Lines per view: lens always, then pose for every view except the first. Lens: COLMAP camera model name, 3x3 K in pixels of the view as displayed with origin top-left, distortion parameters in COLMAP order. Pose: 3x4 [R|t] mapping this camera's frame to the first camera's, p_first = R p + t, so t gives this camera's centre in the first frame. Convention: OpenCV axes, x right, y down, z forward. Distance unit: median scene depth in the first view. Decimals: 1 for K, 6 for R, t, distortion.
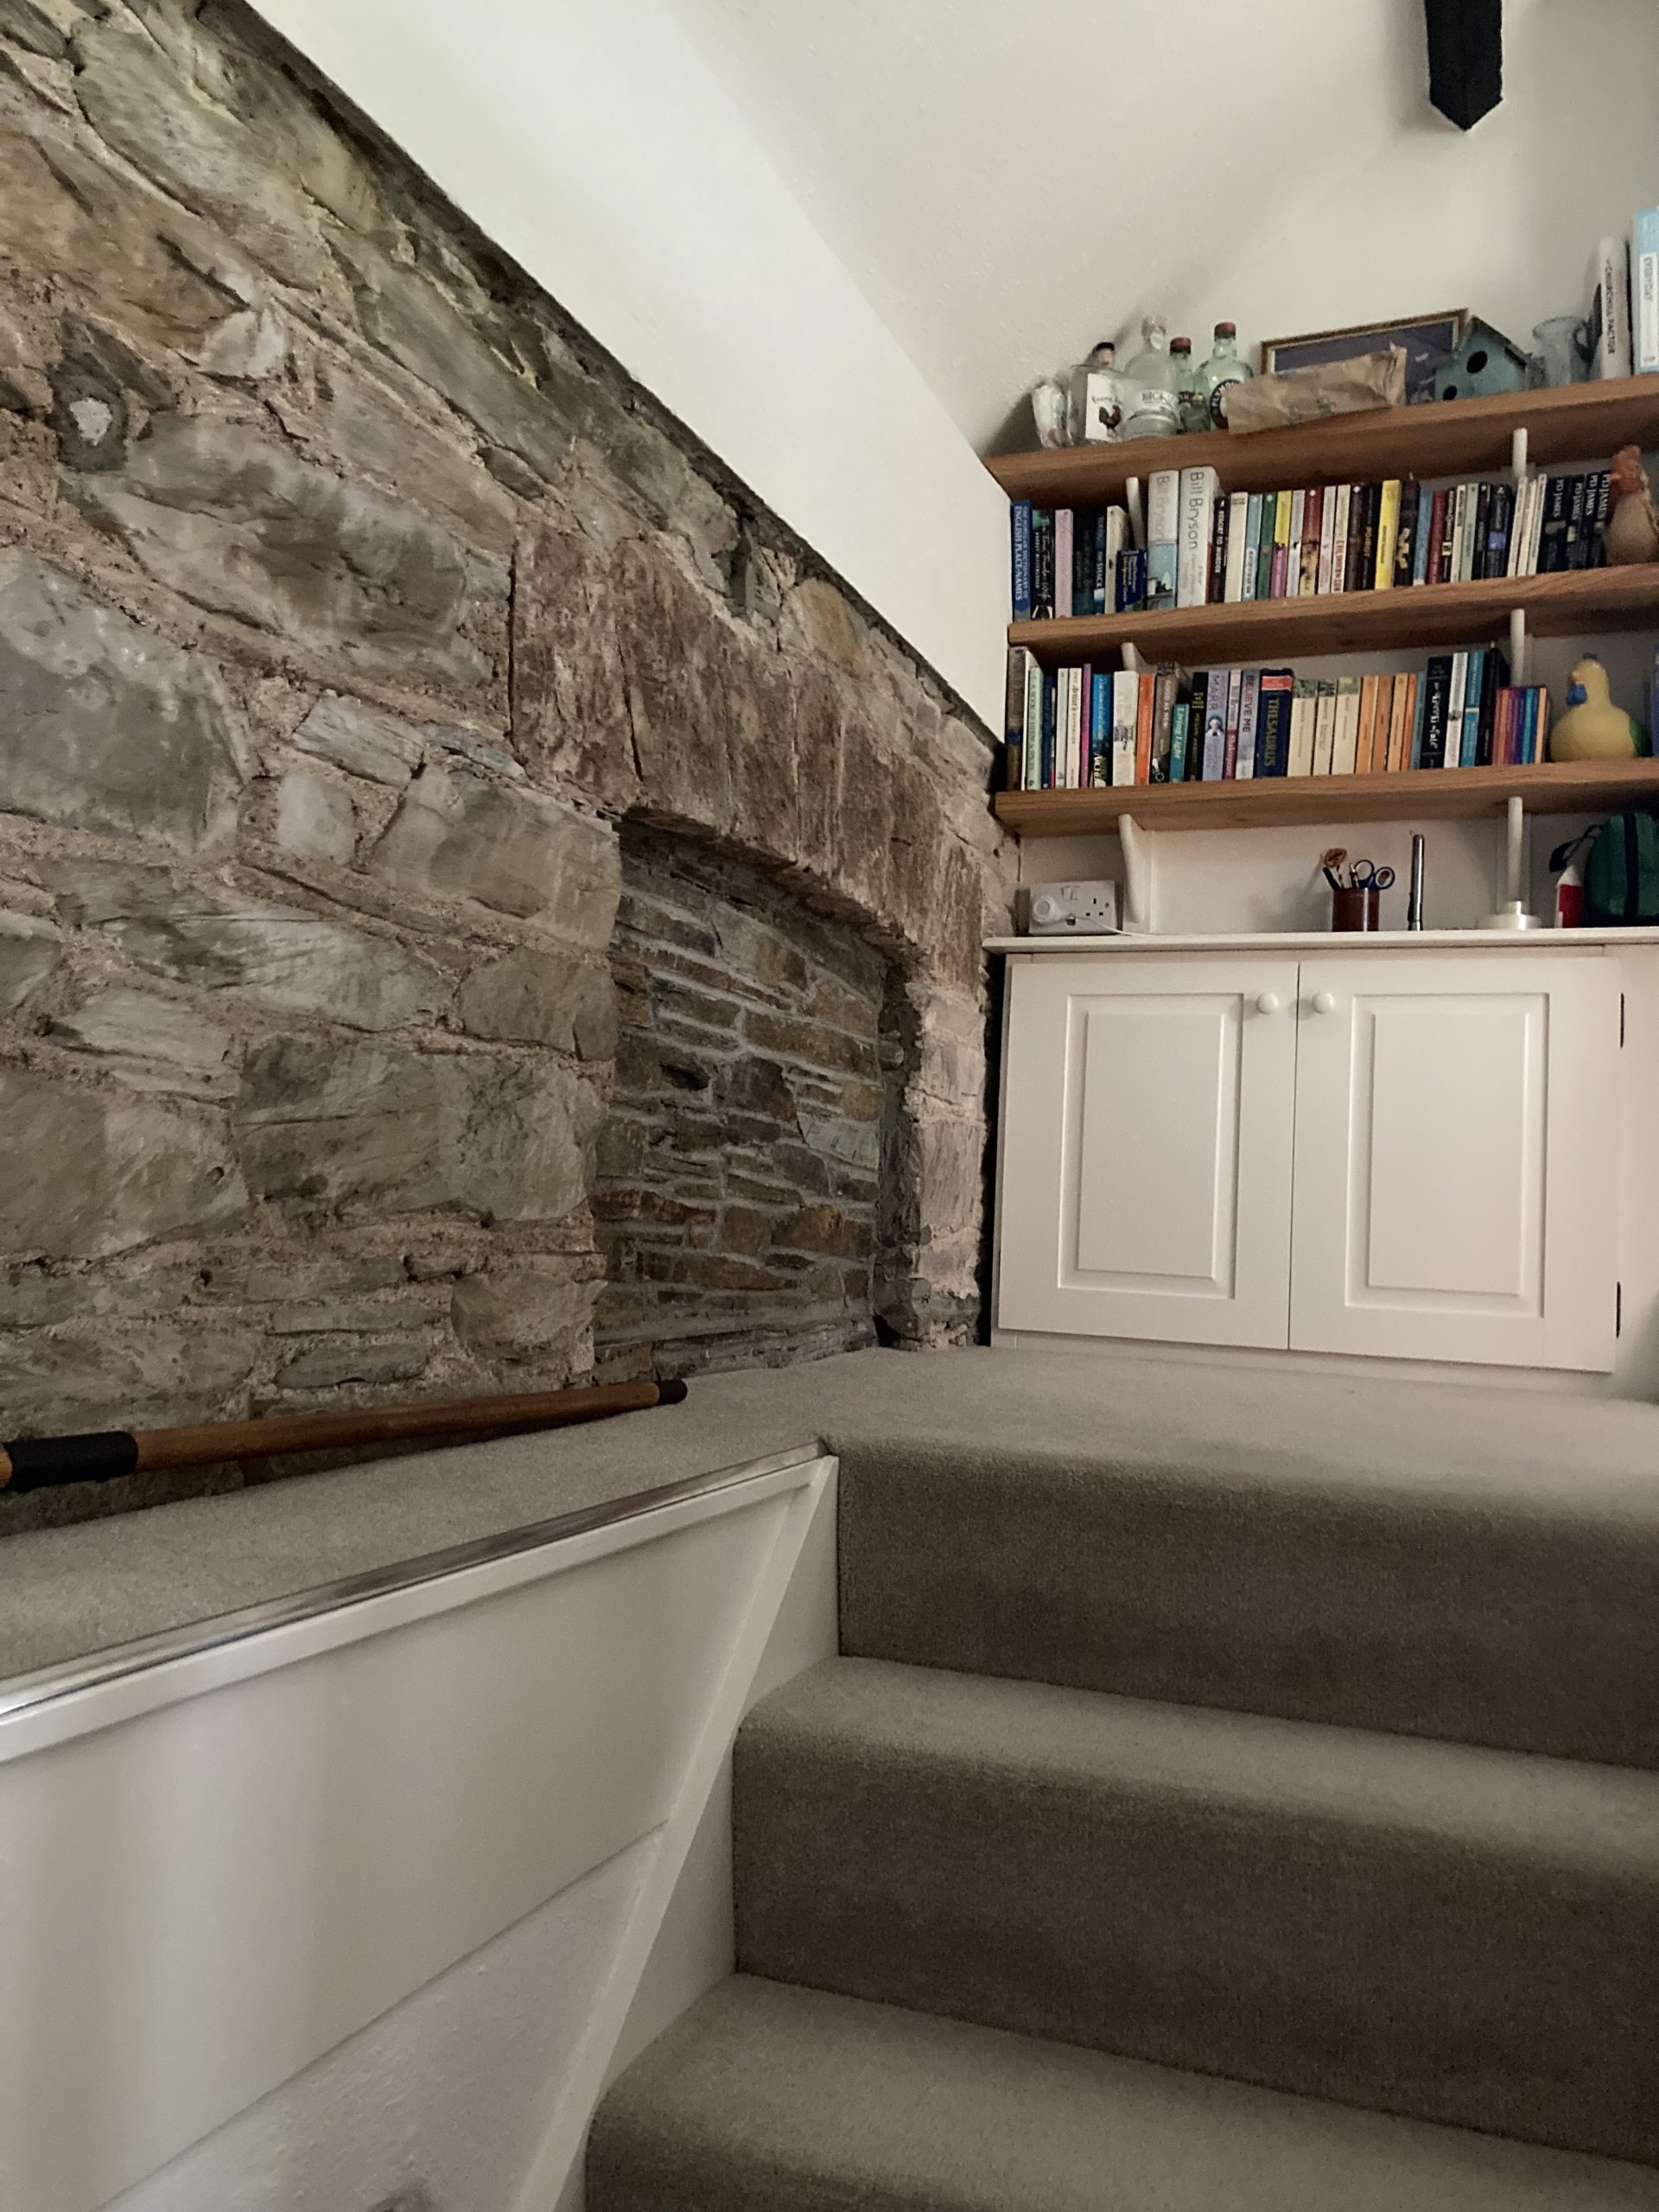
lens RADIAL K [[1821.8, 0, 829.5], [0, 1821.8, 1106.0], [0, 0, 1]] dist [0.036792, -0.005065]
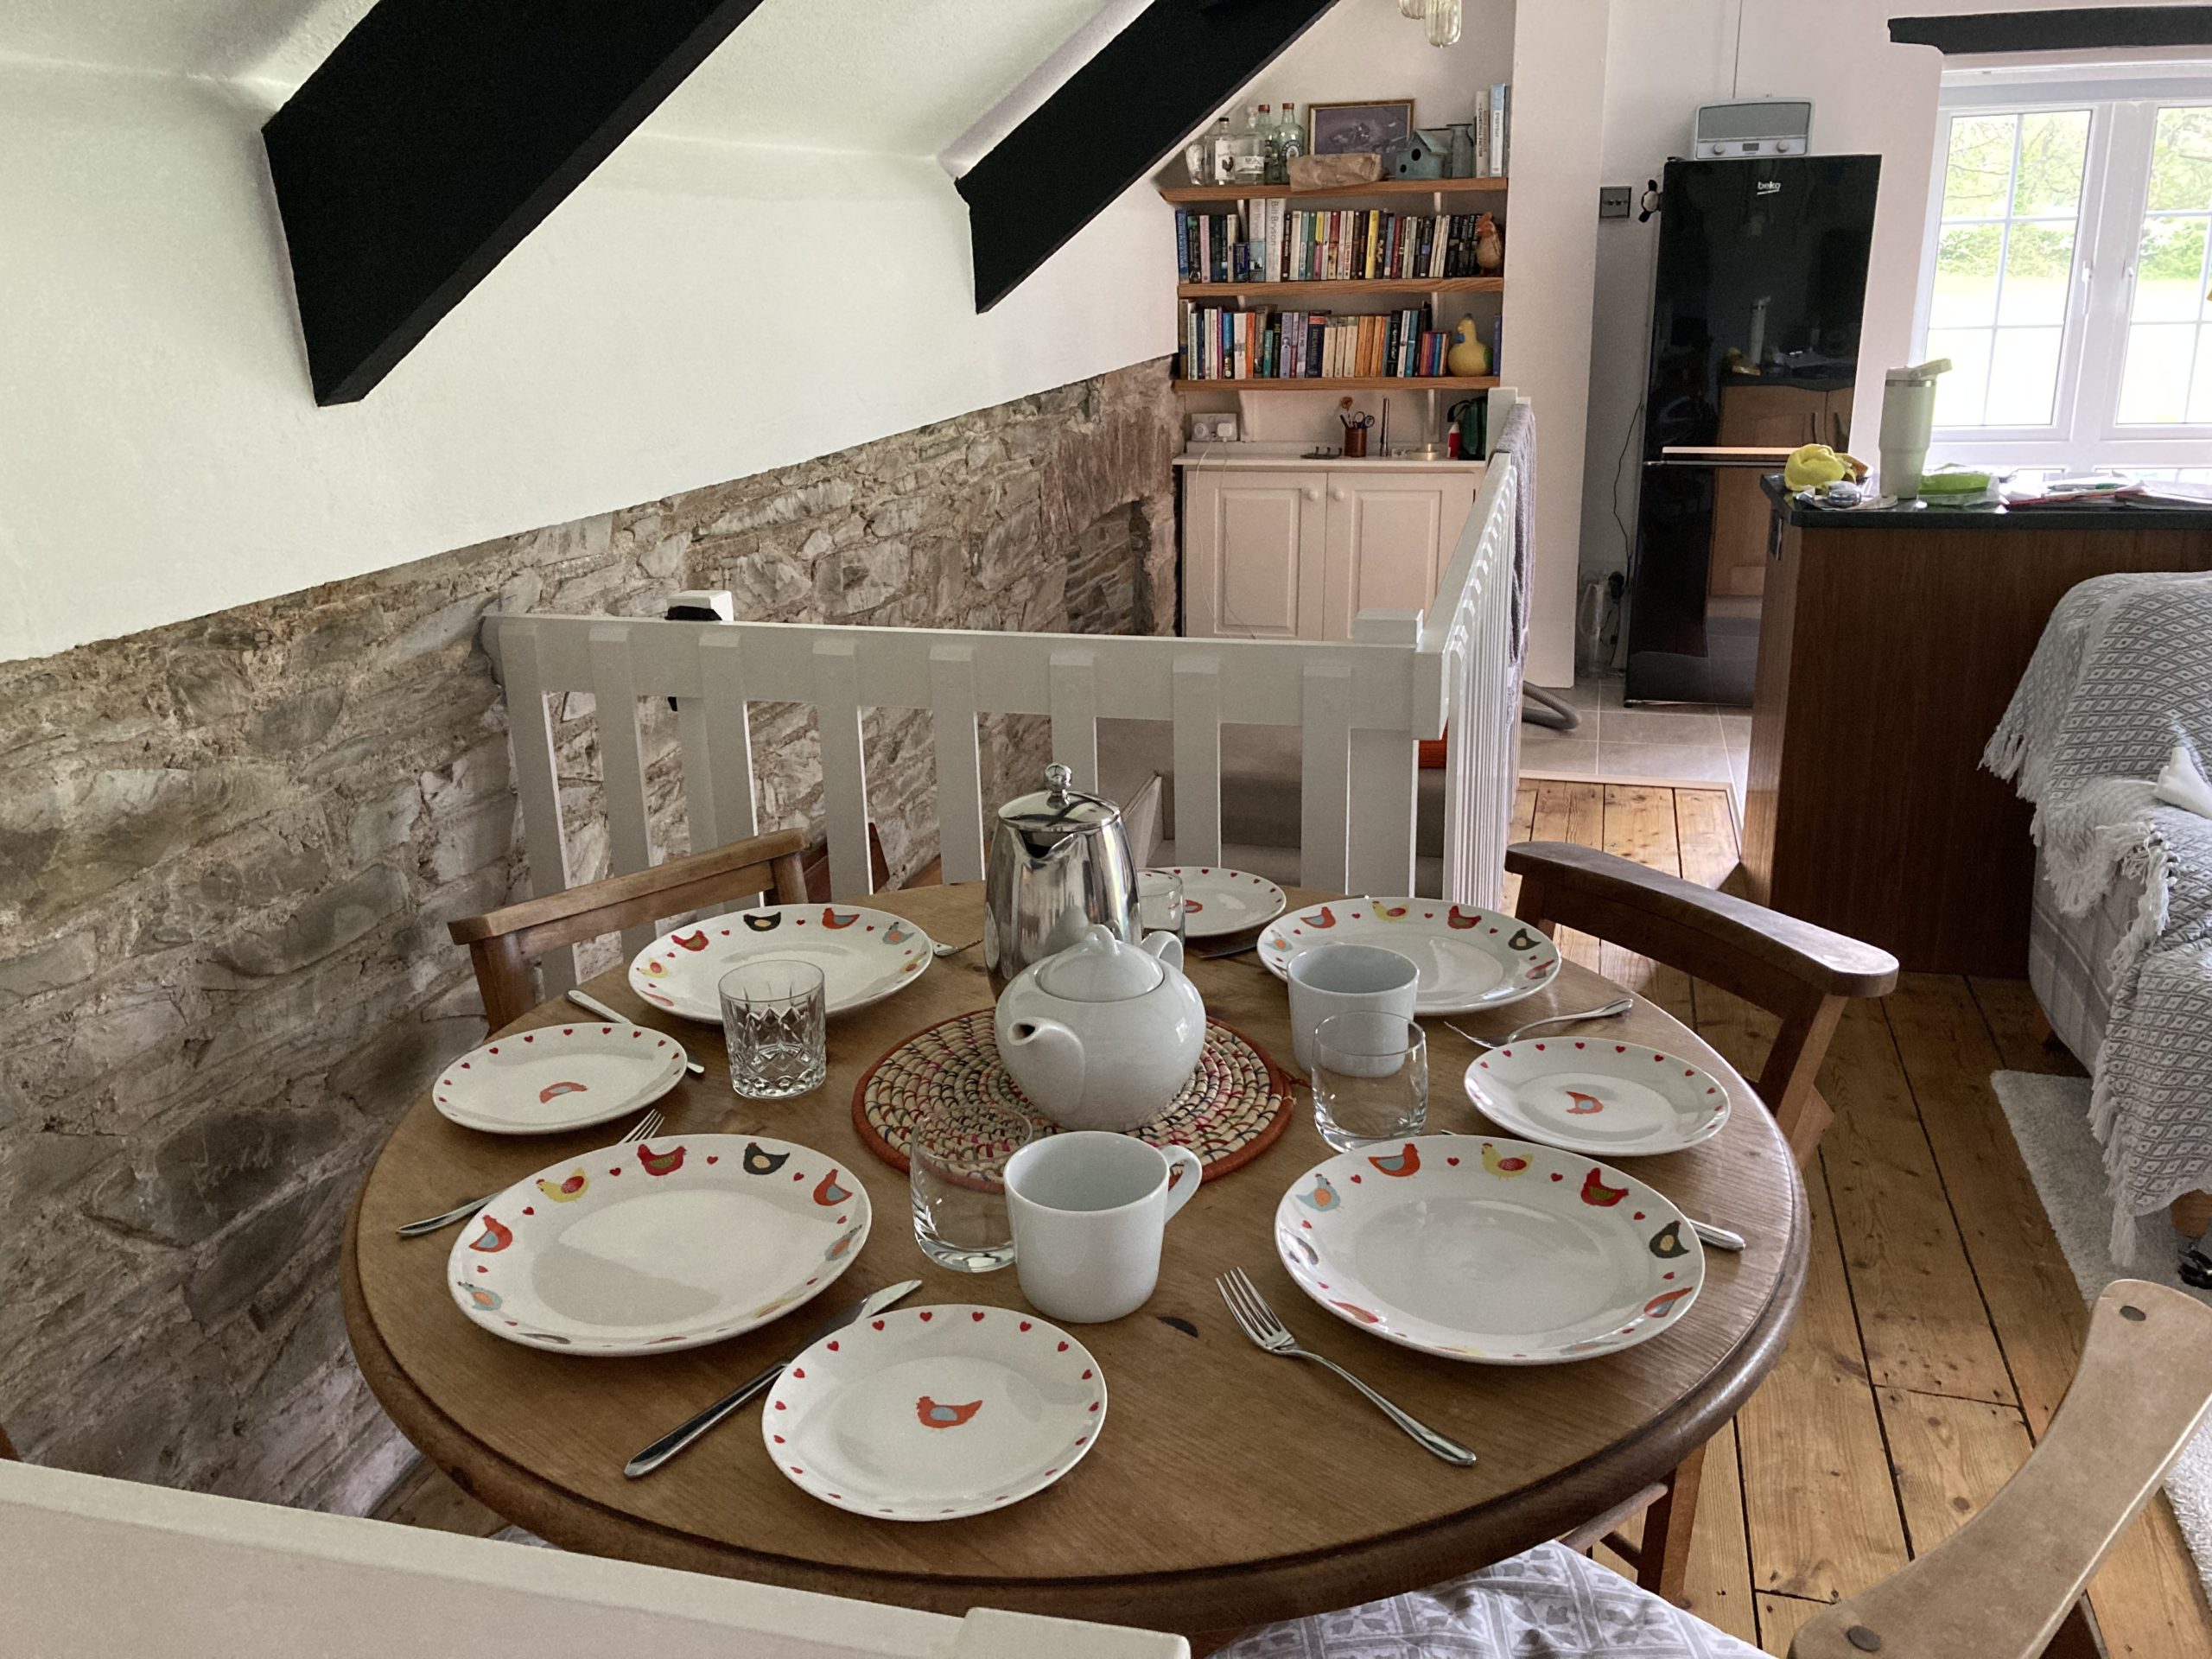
lens RADIAL K [[1821.8, 0, 1106.0], [0, 1821.8, 829.5], [0, 0, 1]] dist [0.036792, -0.005065]
pose [[0.991431, -0.090677, 0.094028, -0.208050], [0.048232, 0.923066, 0.381606, -0.480206], [-0.121397, -0.373801, 0.919530, -0.954898]]
